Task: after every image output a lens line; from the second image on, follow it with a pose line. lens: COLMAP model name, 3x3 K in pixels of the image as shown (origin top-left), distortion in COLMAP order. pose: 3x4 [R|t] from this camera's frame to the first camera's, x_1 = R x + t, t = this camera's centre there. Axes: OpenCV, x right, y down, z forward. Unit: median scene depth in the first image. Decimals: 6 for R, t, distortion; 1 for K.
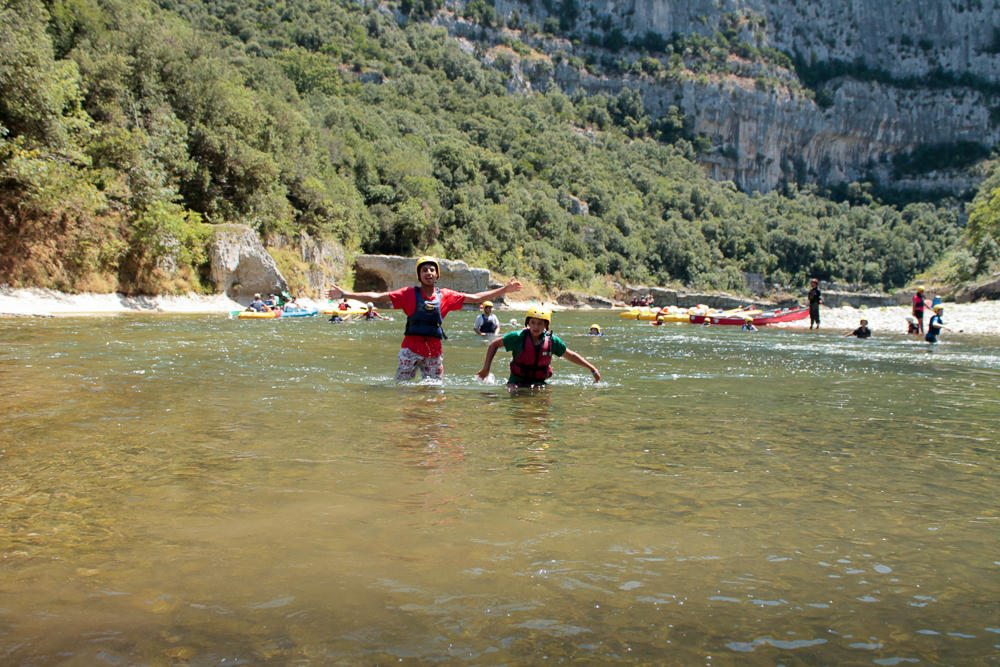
lens RADIAL K [[1137.8, 0, 501.7], [0, 1137.8, 294.8], [0, 0, 1]] dist [-0.074132, 0.071362]
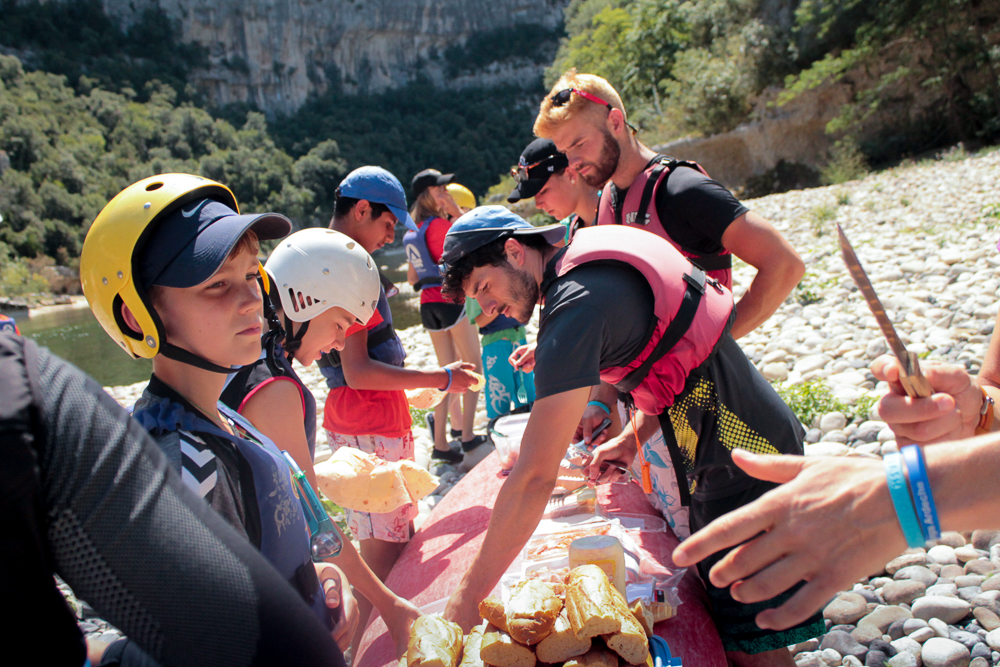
lens RADIAL K [[1137.8, 0, 501.7], [0, 1137.8, 294.8], [0, 0, 1]] dist [-0.074132, 0.071362]
pose [[0.926477, -0.165568, 0.337975, 0.083616], [0.148840, 0.986011, 0.075020, -0.003945], [-0.345668, -0.019200, 0.938160, 0.226156]]
